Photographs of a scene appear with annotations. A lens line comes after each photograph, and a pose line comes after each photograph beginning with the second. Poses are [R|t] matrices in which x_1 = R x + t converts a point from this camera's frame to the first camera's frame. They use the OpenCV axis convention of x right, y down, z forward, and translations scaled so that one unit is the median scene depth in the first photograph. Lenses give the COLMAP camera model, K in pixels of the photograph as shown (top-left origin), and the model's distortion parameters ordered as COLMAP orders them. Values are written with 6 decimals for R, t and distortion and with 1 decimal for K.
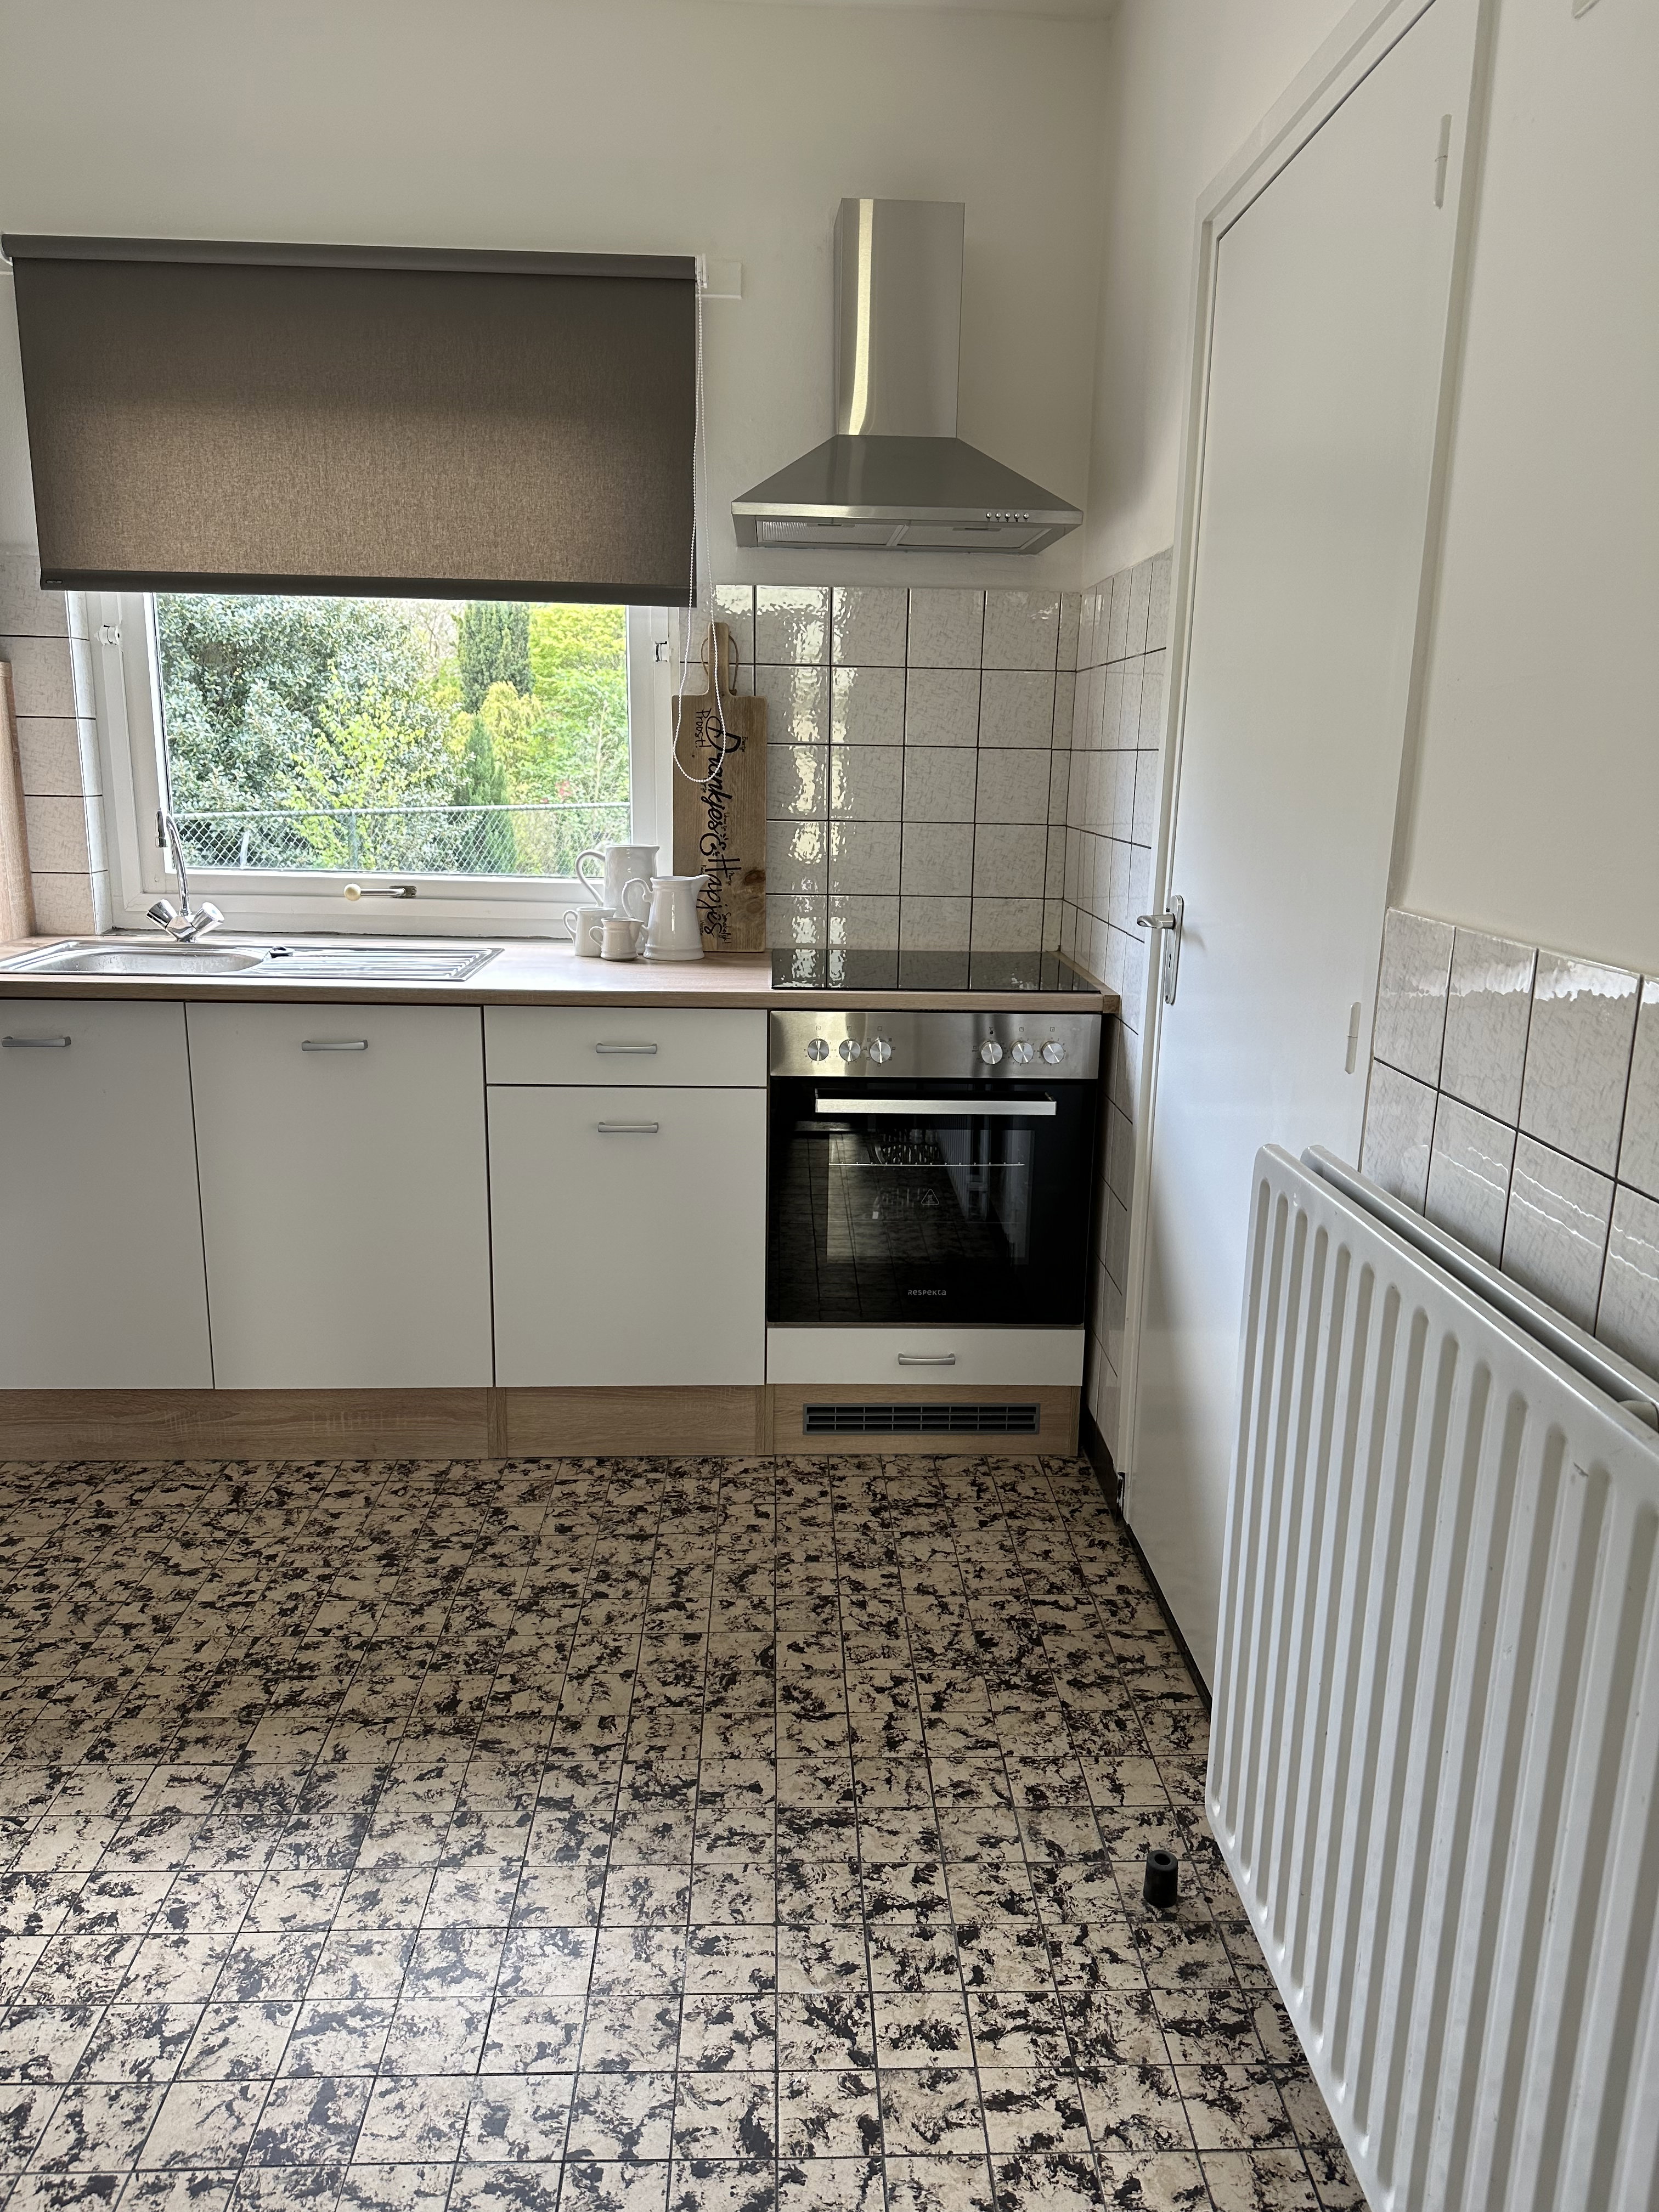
lens RADIAL K [[1541.0, 0, 829.5], [0, 1541.0, 1106.0], [0, 0, 1]] dist [0.155748, -0.344536]
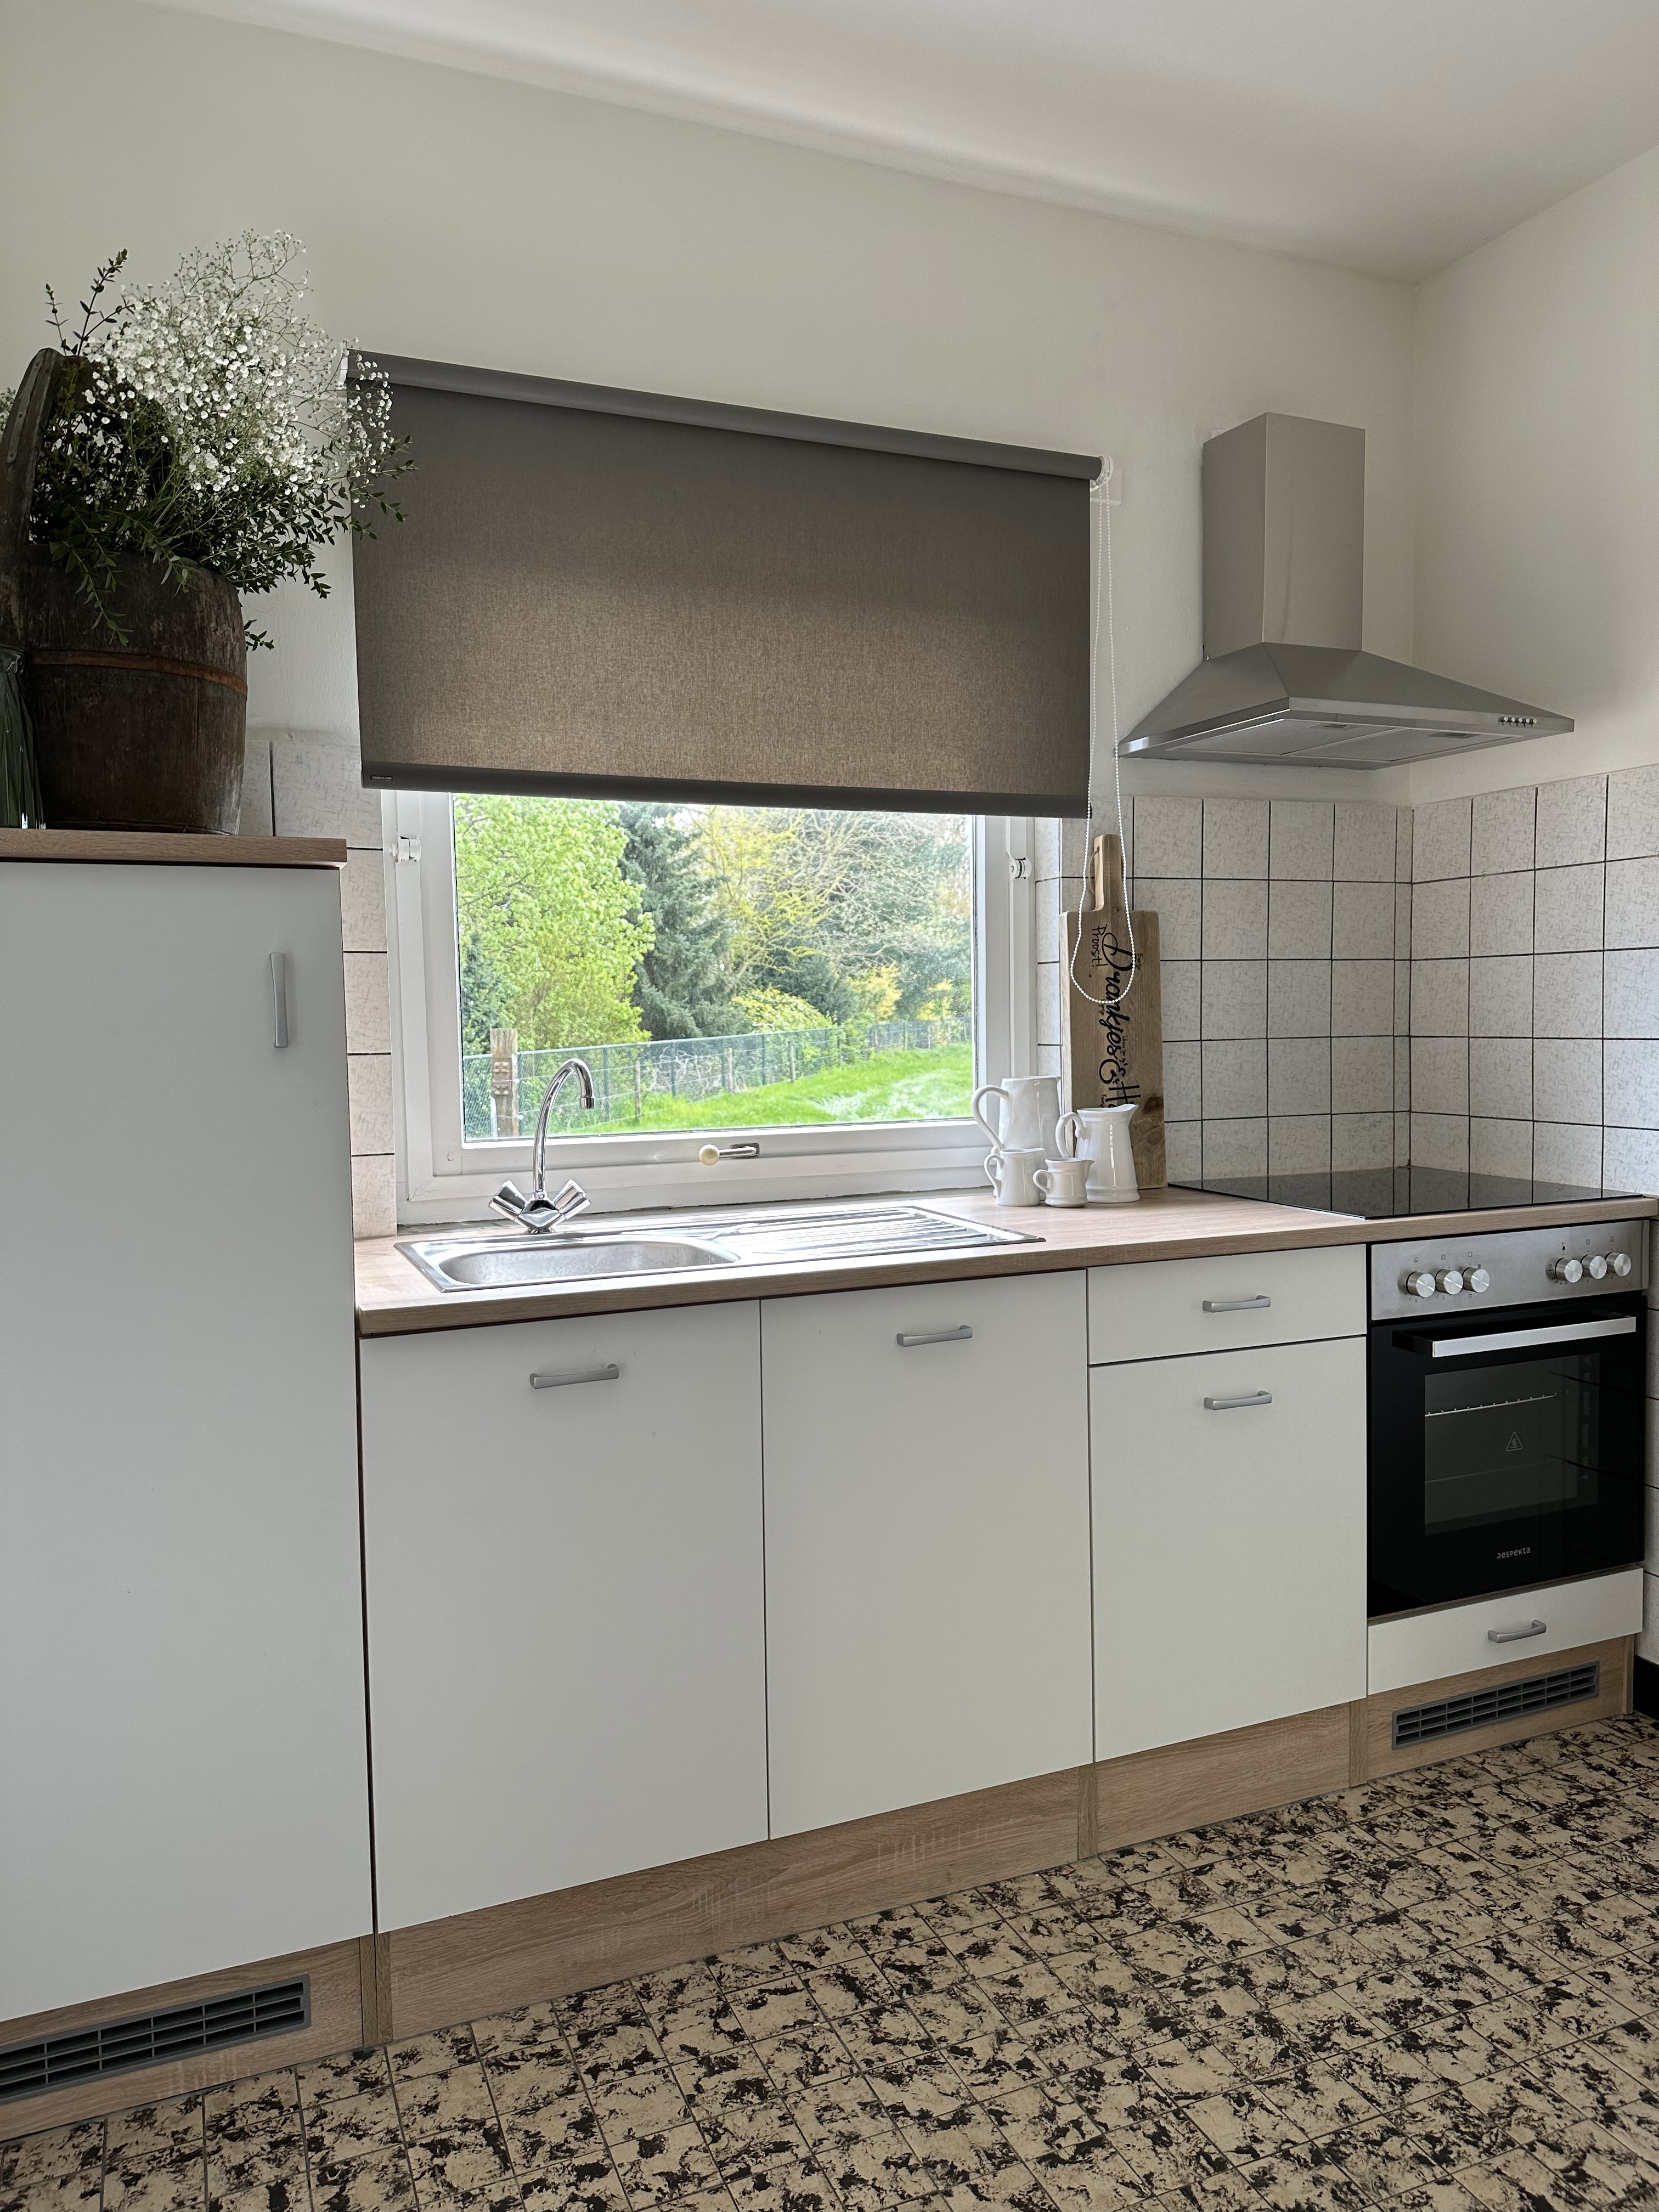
lens RADIAL K [[1582.5, 0, 828.8], [0, 1582.5, 1075.7], [0, 0, 1]] dist [0.004836, -0.008654]
pose [[0.935104, -0.049614, 0.350884, -0.598594], [0.112404, 0.980548, -0.160909, -0.043745], [-0.336075, 0.189907, 0.922491, 0.246396]]
